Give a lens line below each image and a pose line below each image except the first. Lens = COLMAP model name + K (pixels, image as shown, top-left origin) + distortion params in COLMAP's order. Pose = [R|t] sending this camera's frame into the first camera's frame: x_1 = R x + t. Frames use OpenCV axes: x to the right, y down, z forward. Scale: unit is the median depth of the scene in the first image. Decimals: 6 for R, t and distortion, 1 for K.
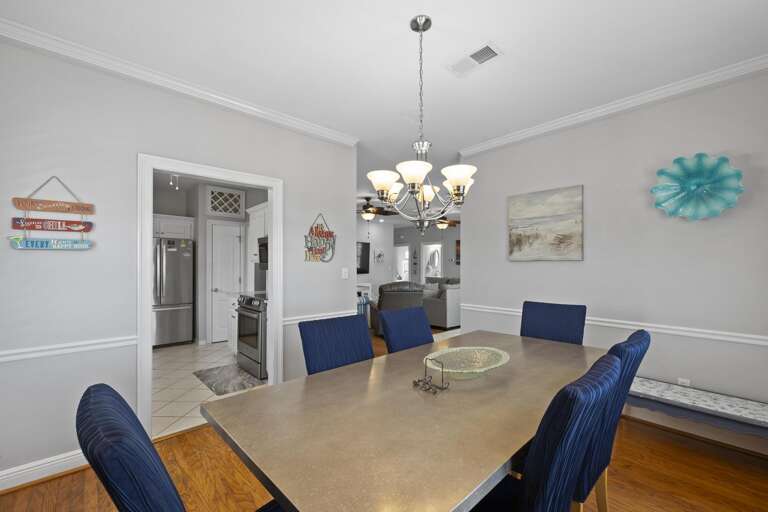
lens RADIAL K [[325.8, 0, 385.4], [0, 325.8, 262.2], [0, 0, 1]] dist [-0.002575, -0.000009]
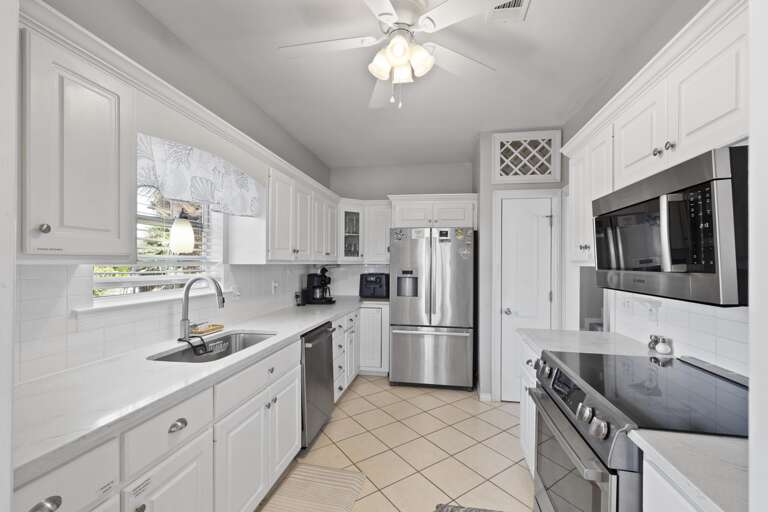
lens RADIAL K [[325.8, 0, 382.7], [0, 325.8, 262.0], [0, 0, 1]] dist [-0.002575, -0.000009]
pose [[0.603906, 0.003610, -0.797047, -0.193897], [-0.002186, 0.999993, 0.002872, -0.003908], [0.797052, 0.000008, 0.603910, 0.474645]]
